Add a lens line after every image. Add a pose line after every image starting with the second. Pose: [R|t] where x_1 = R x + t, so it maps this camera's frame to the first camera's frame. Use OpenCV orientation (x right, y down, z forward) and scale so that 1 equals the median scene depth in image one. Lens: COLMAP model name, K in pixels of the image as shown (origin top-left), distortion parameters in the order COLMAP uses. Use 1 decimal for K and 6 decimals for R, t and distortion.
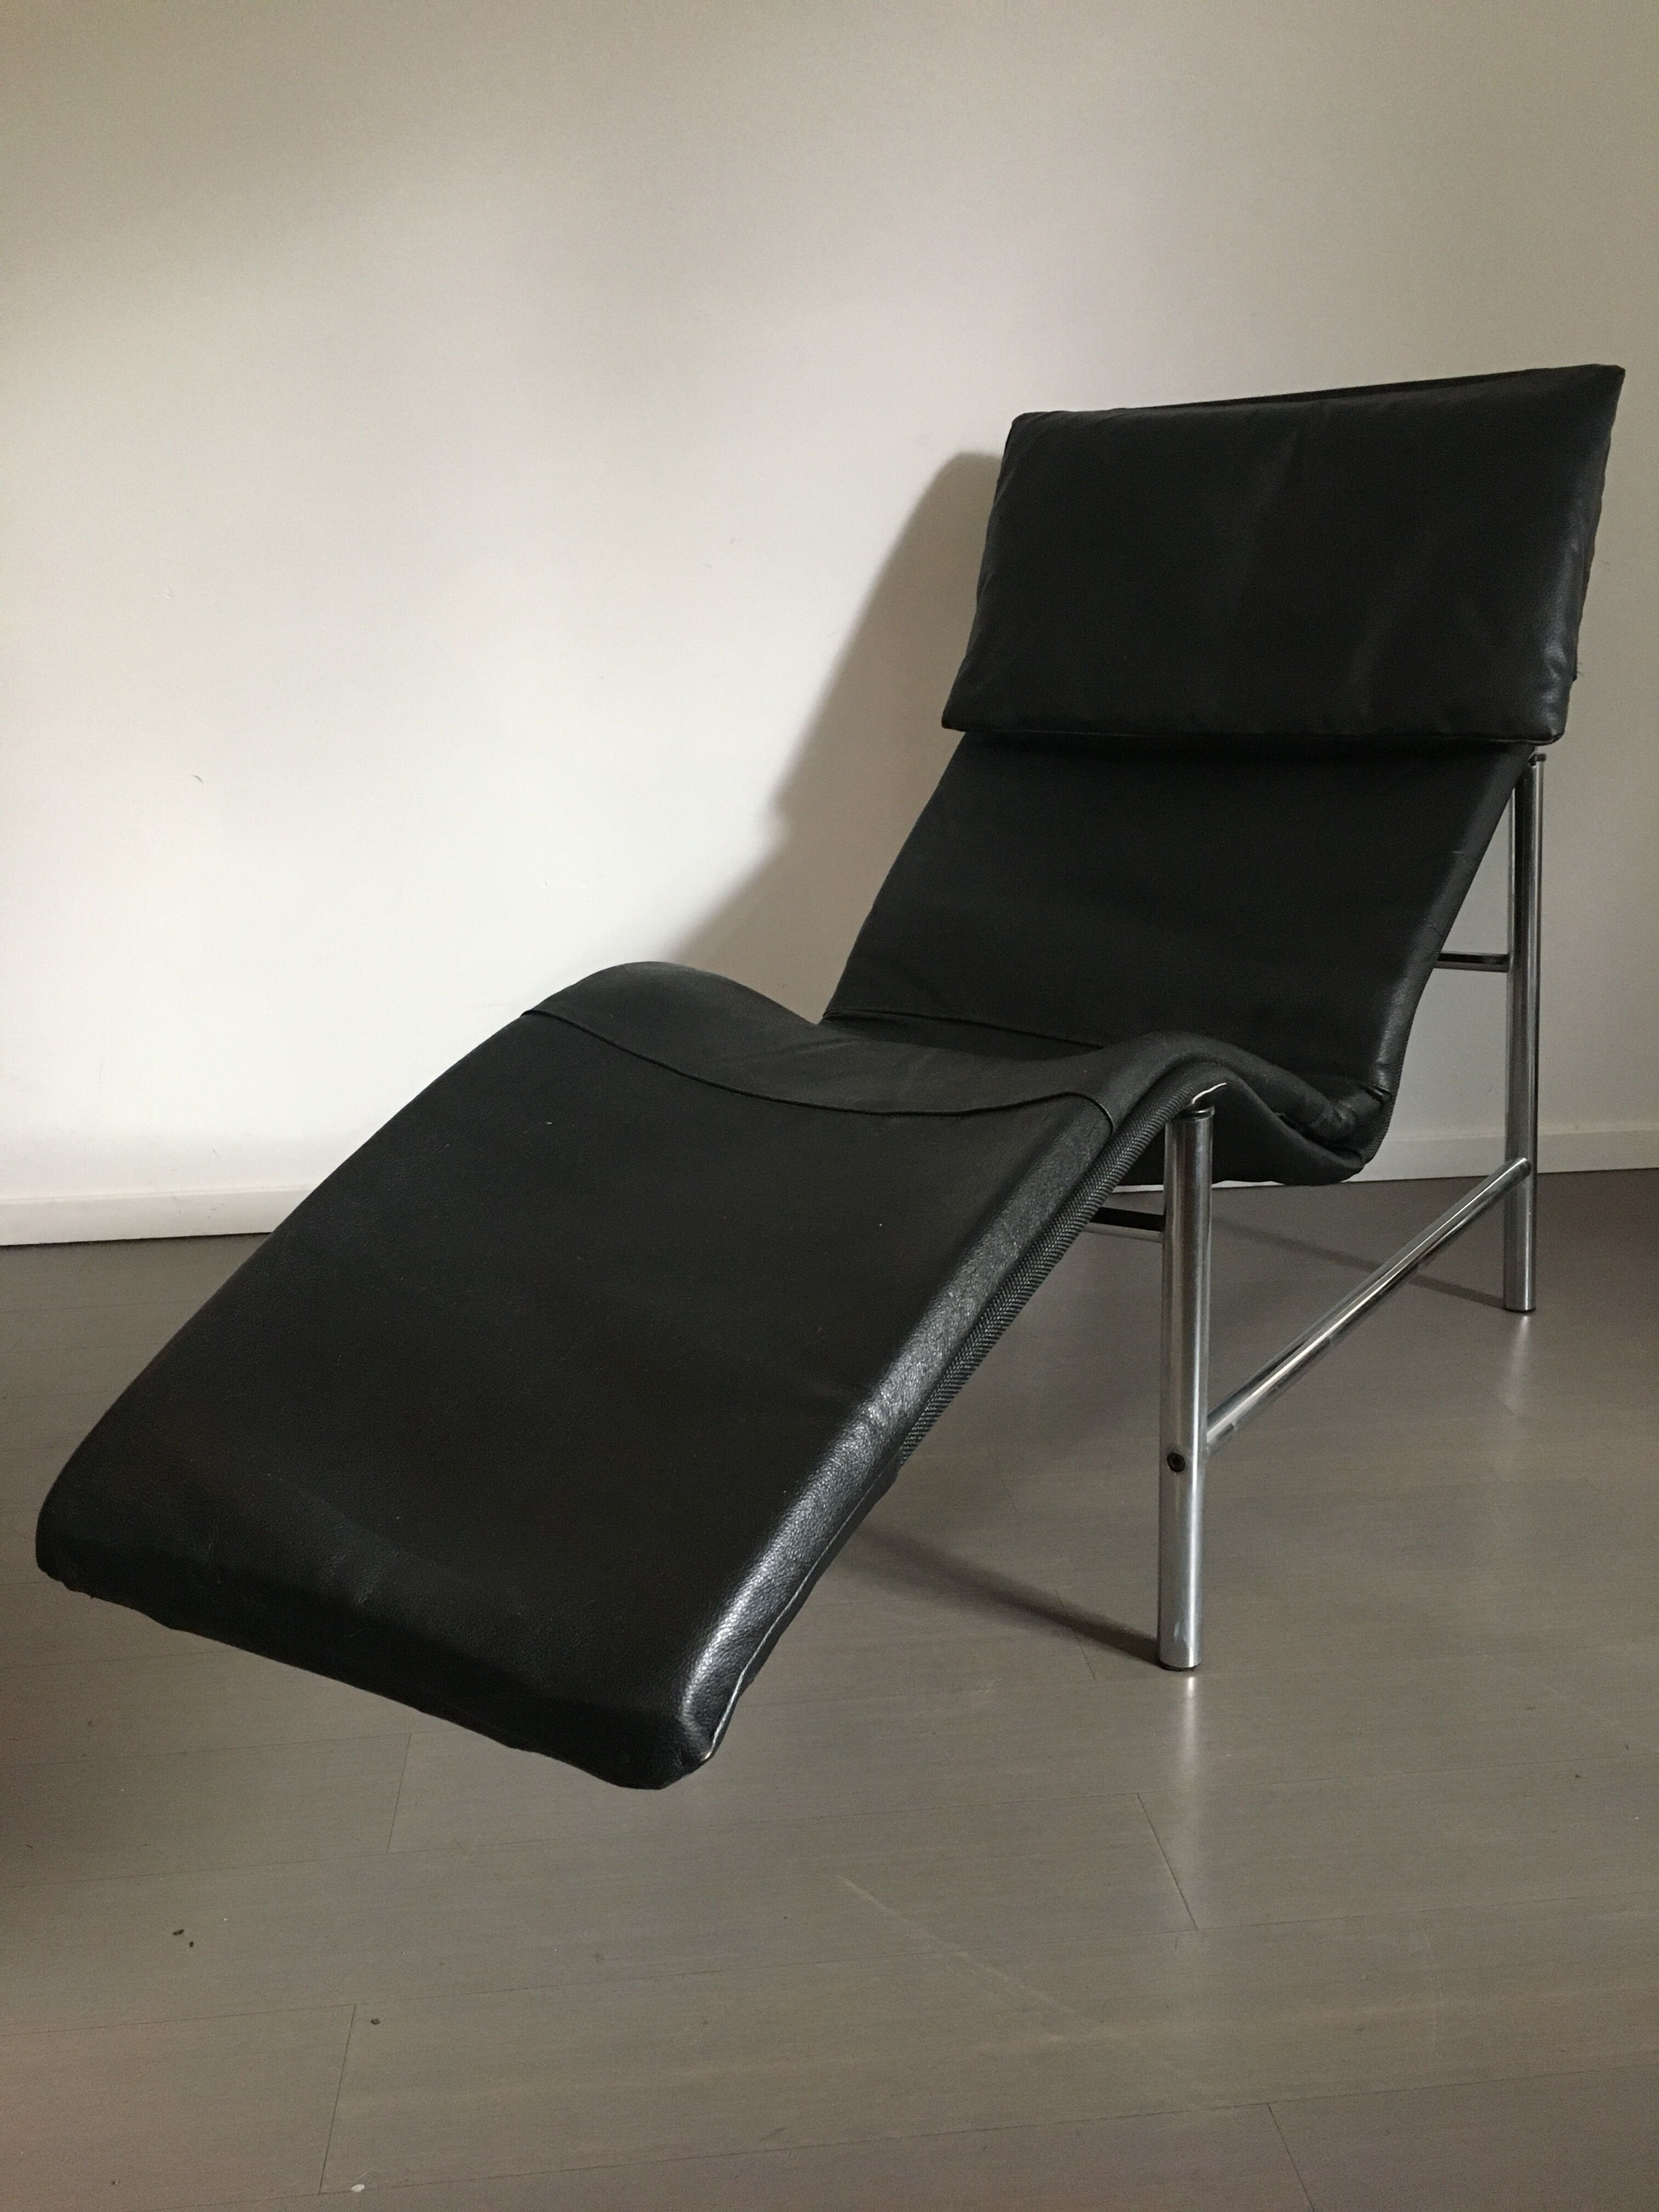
lens RADIAL K [[1881.6, 0, 829.5], [0, 1881.6, 1106.0], [0, 0, 1]] dist [0.108231, 0.002147]
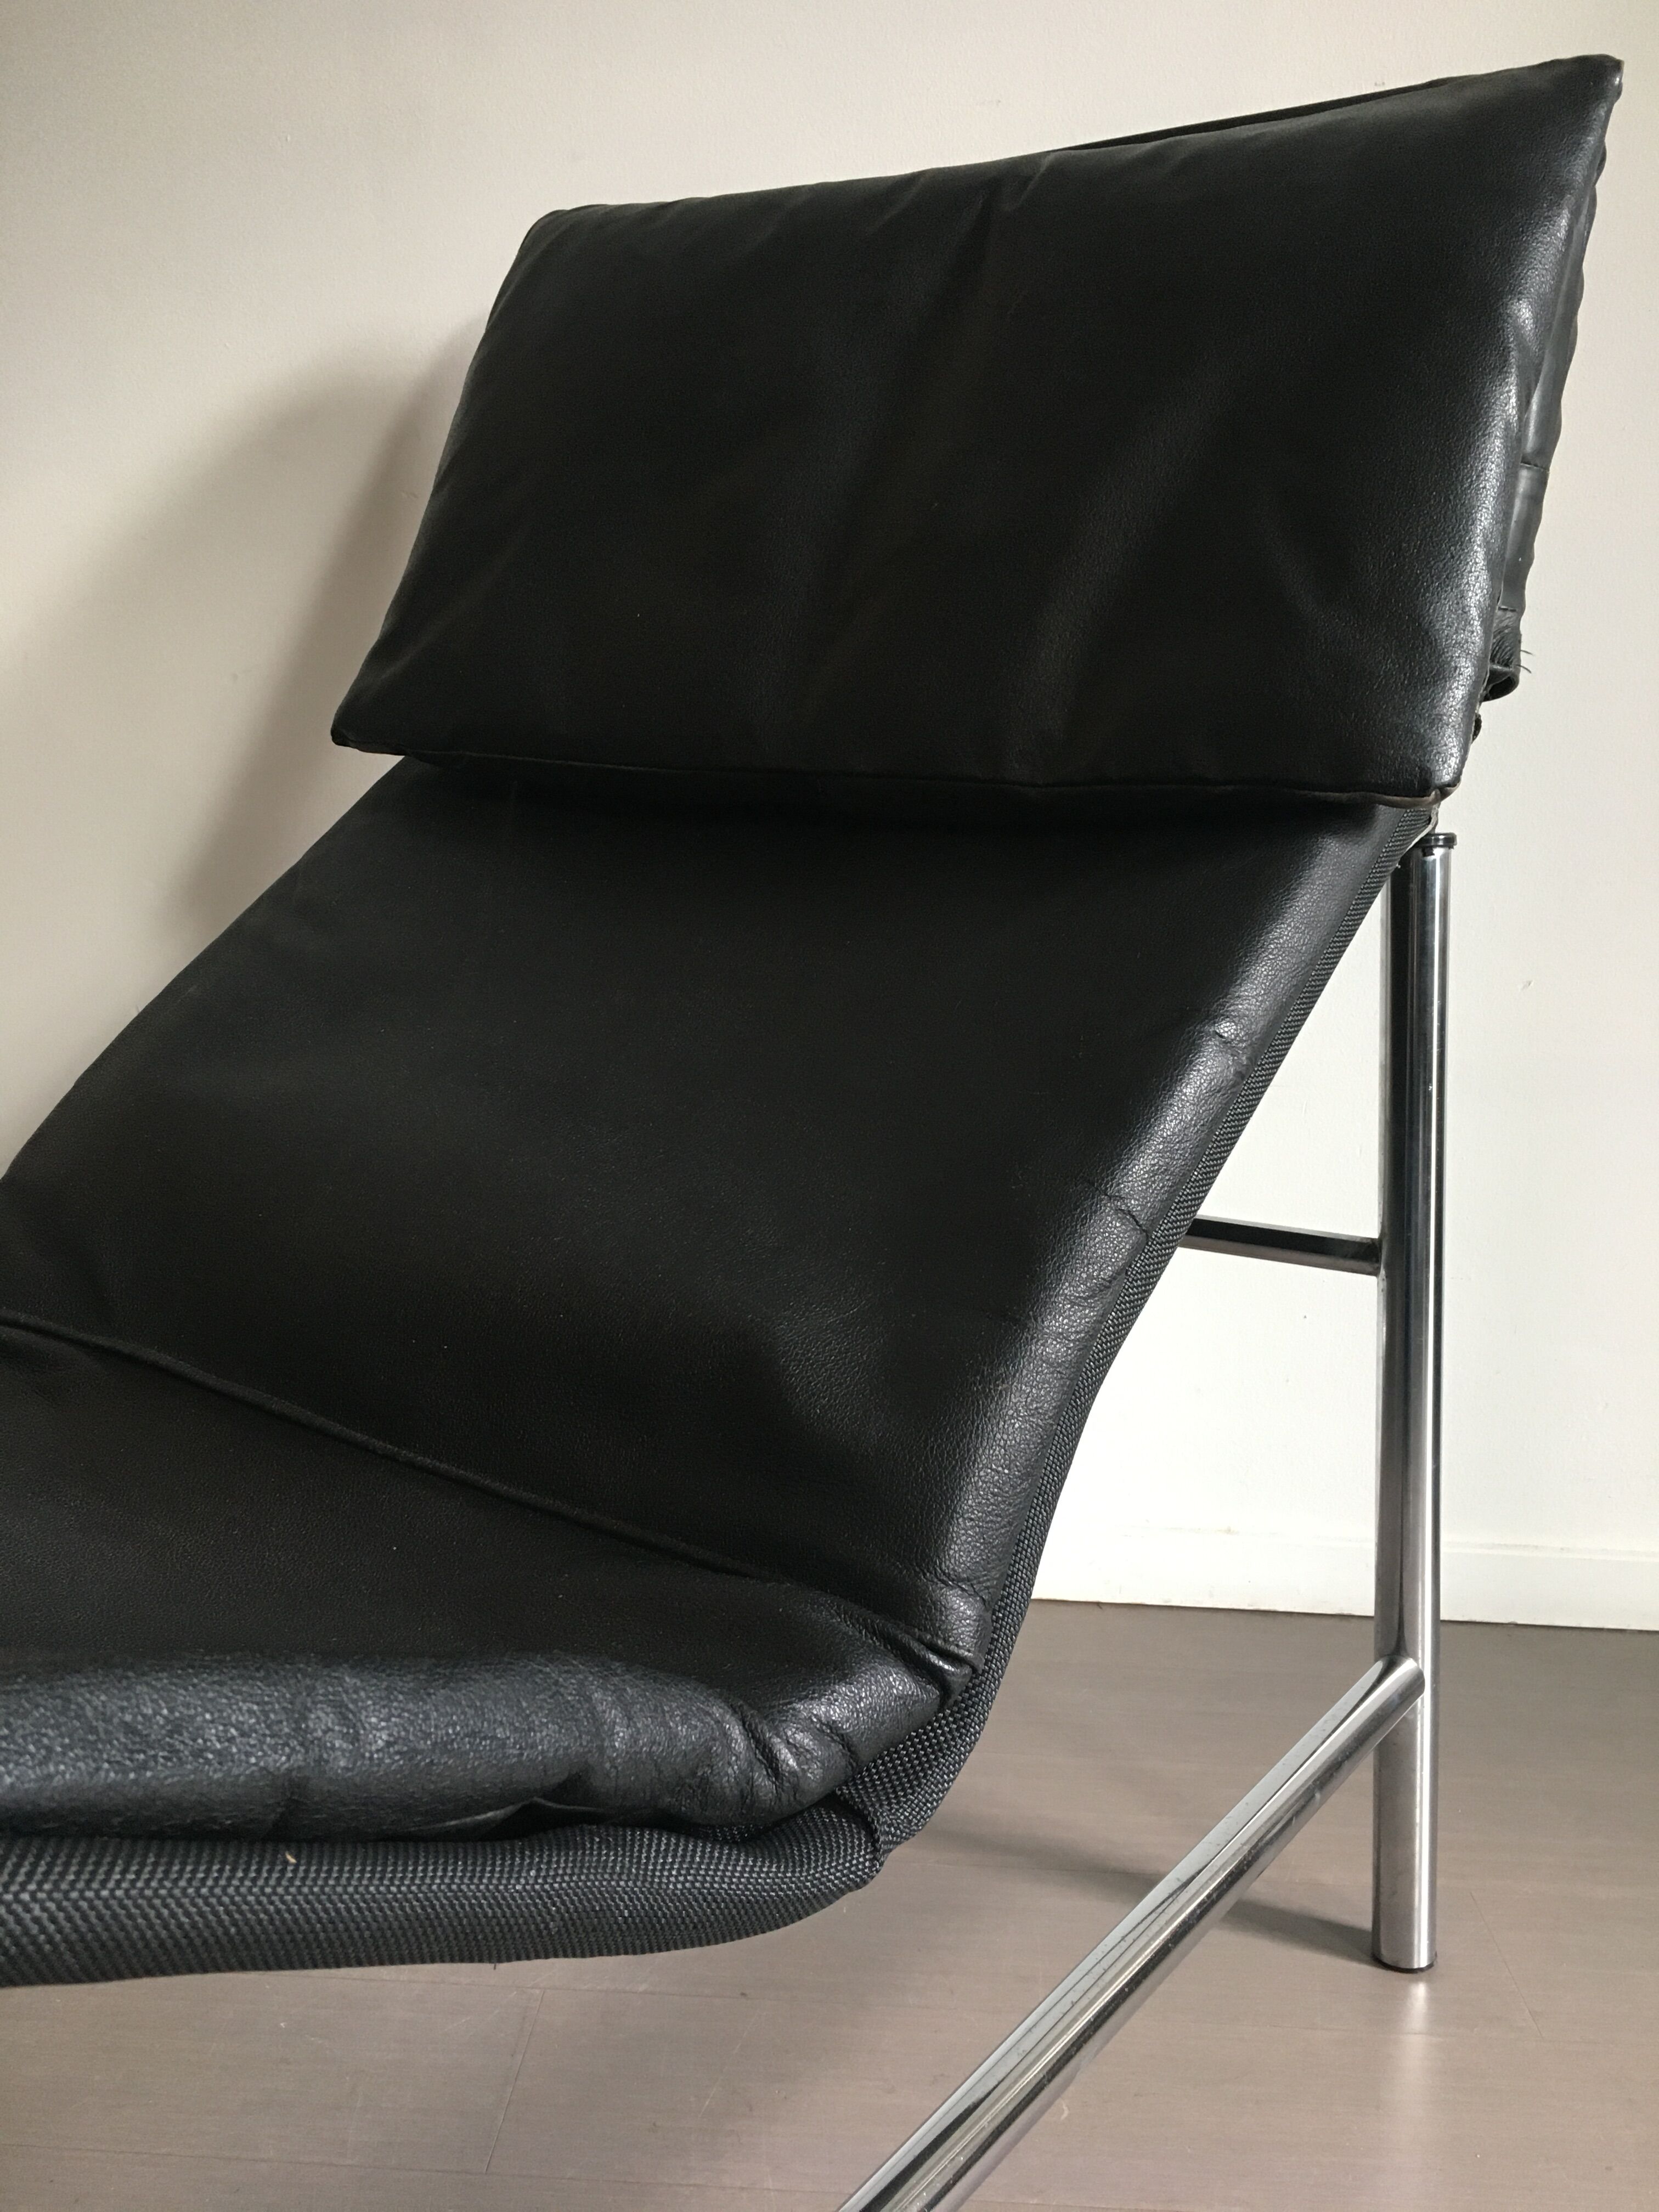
lens RADIAL K [[1881.6, 0, 829.5], [0, 1881.6, 1106.0], [0, 0, 1]] dist [0.108231, 0.002147]
pose [[0.997371, 0.055635, 0.046436, 0.196785], [-0.048973, 0.989772, -0.133986, -0.042331], [-0.053415, 0.131360, 0.989895, 0.538458]]
